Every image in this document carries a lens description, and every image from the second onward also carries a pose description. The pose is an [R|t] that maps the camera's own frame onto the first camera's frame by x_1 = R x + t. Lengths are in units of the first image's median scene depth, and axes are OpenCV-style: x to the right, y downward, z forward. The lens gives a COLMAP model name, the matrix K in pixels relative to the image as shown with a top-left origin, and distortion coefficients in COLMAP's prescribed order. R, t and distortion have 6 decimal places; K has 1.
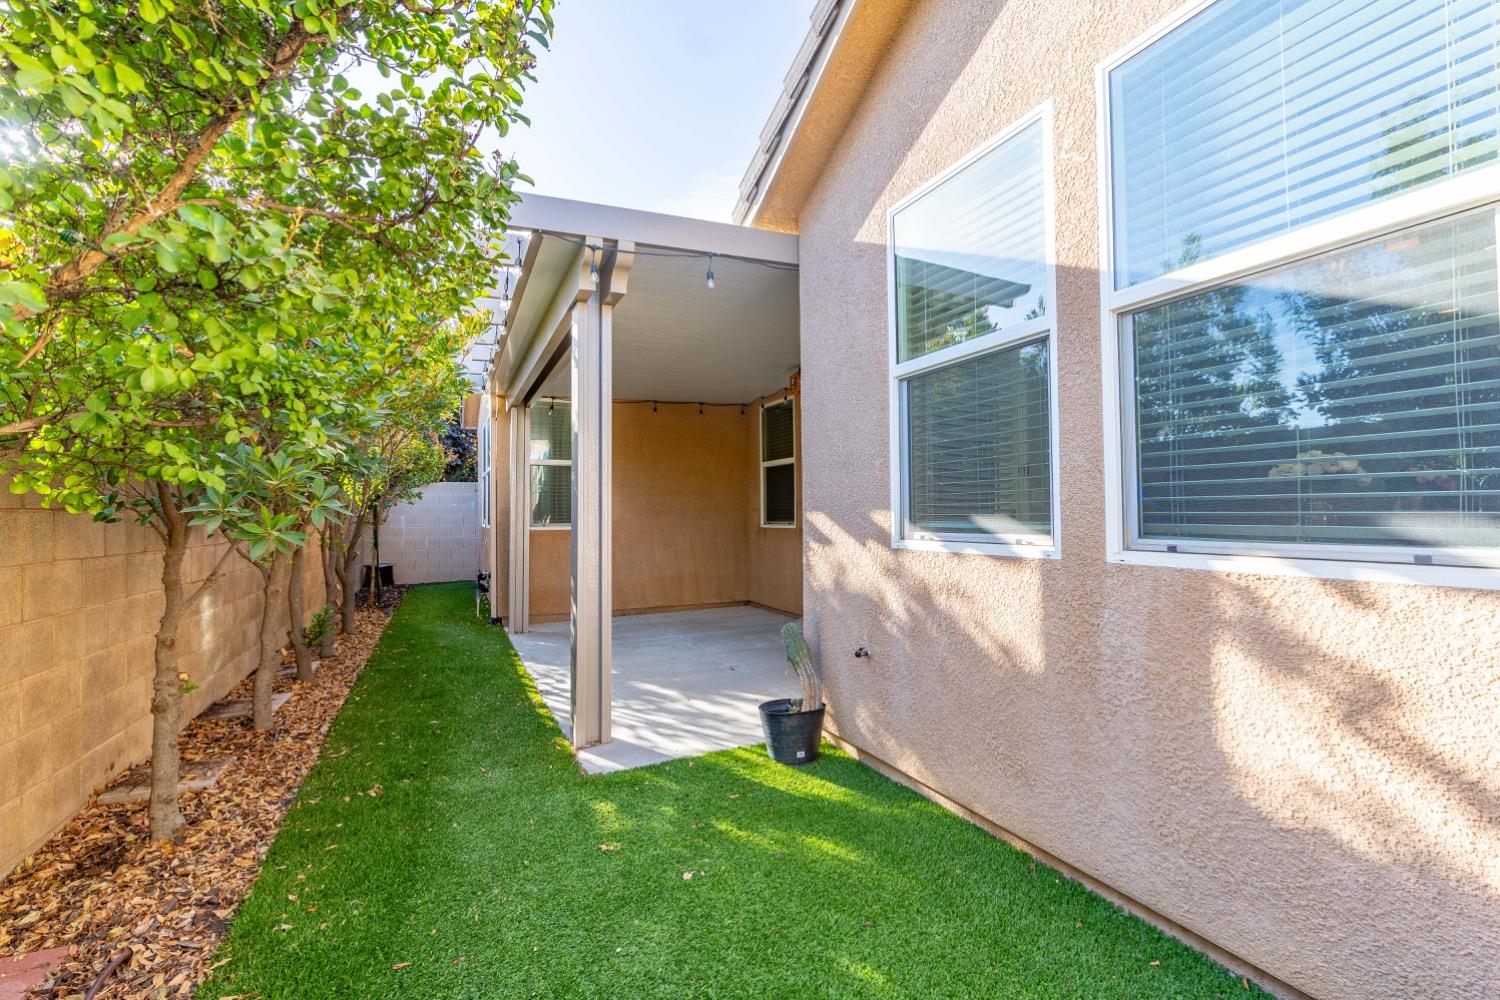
lens RADIAL K [[676.1, 0, 752.1], [0, 676.1, 501.4], [0, 0, 1]] dist [0.001177, 0.000101]
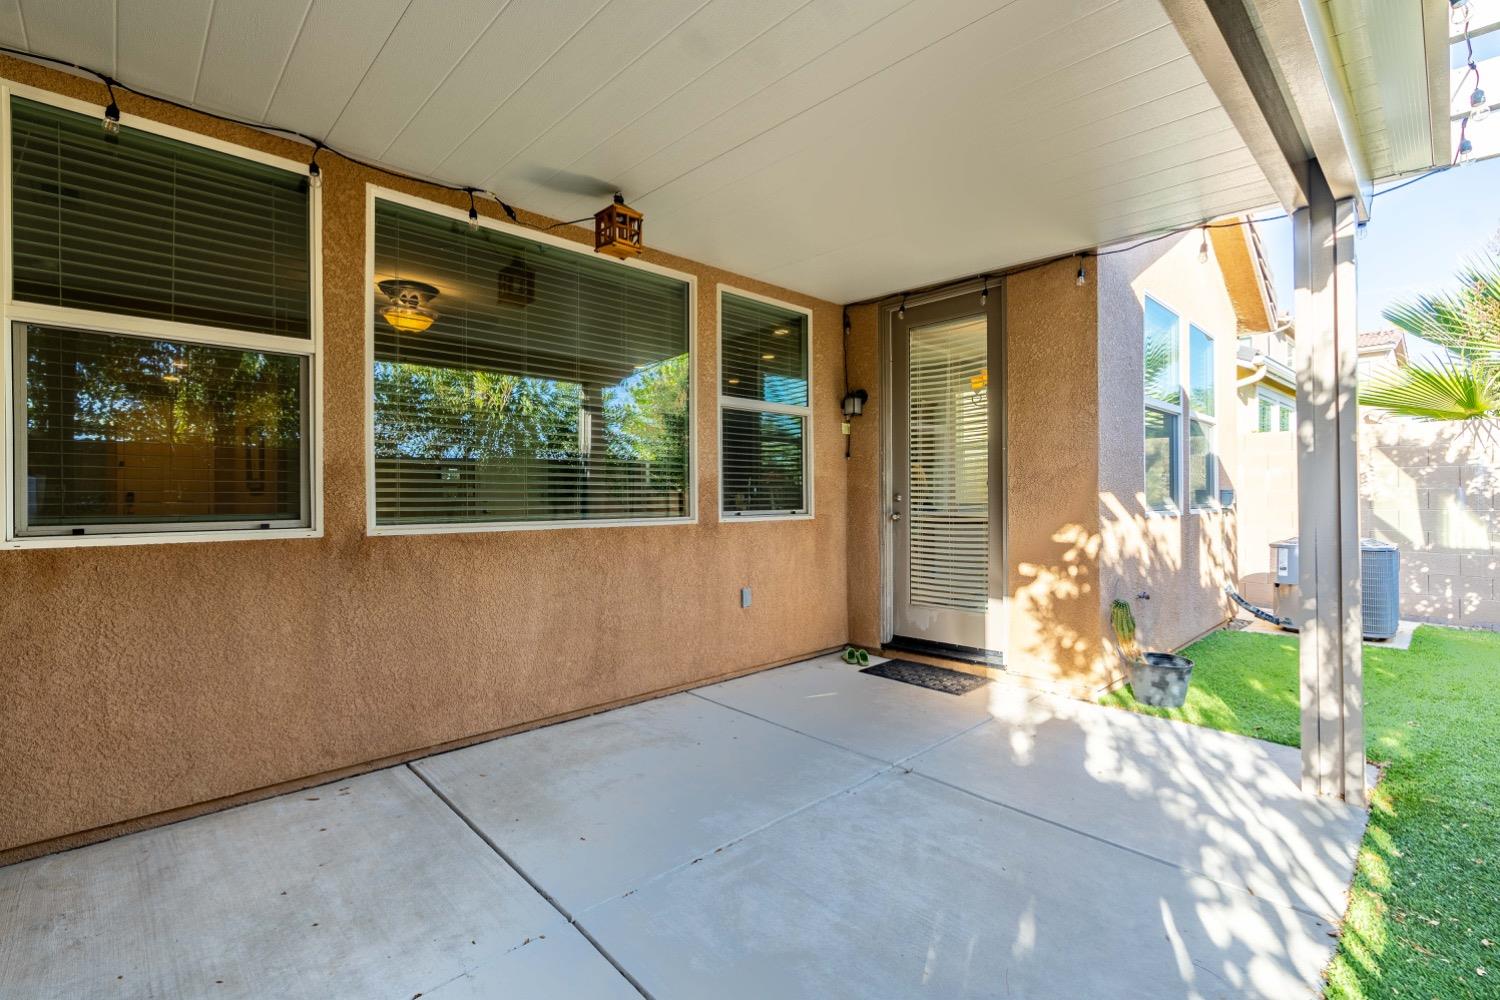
lens RADIAL K [[676.1, 0, 758.3], [0, 676.1, 498.8], [0, 0, 1]] dist [0.001177, 0.000101]
pose [[-0.329251, 0.010093, 0.944189, -0.701433], [-0.010312, 0.999845, -0.014284, 0.043134], [-0.944186, -0.014440, -0.329095, 1.761775]]
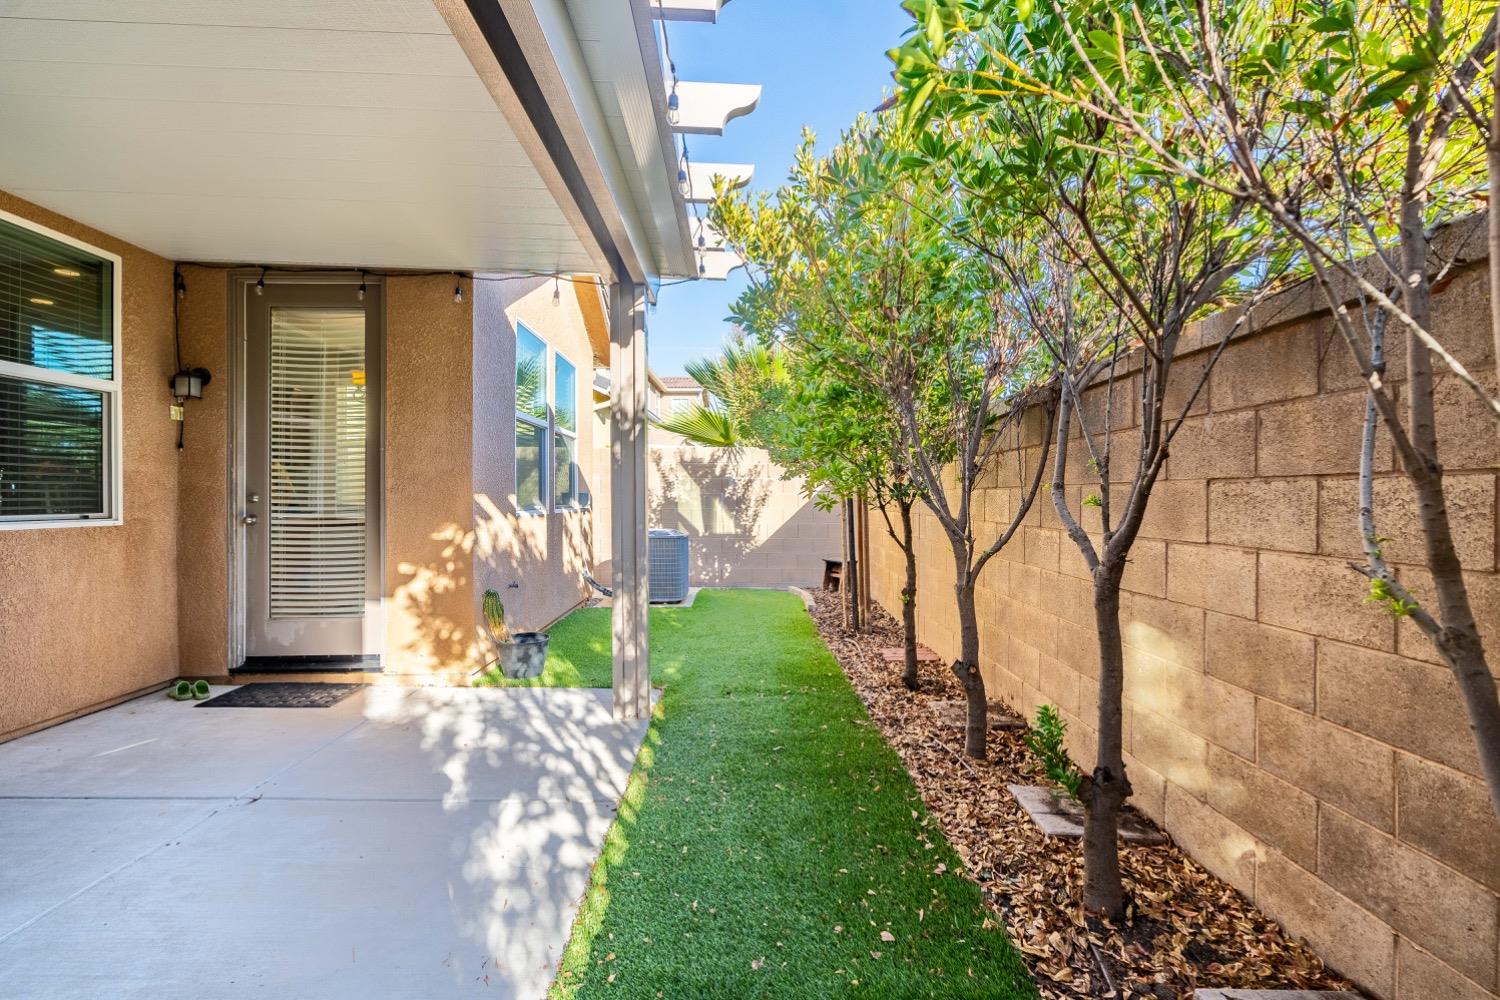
lens RADIAL K [[676.1, 0, 751.1], [0, 676.1, 495.9], [0, 0, 1]] dist [0.001177, 0.000101]
pose [[-0.915892, 0.012587, 0.401228, -0.778528], [0.002850, 0.999687, -0.024856, 0.046560], [-0.401416, -0.021622, -0.915641, 1.784246]]
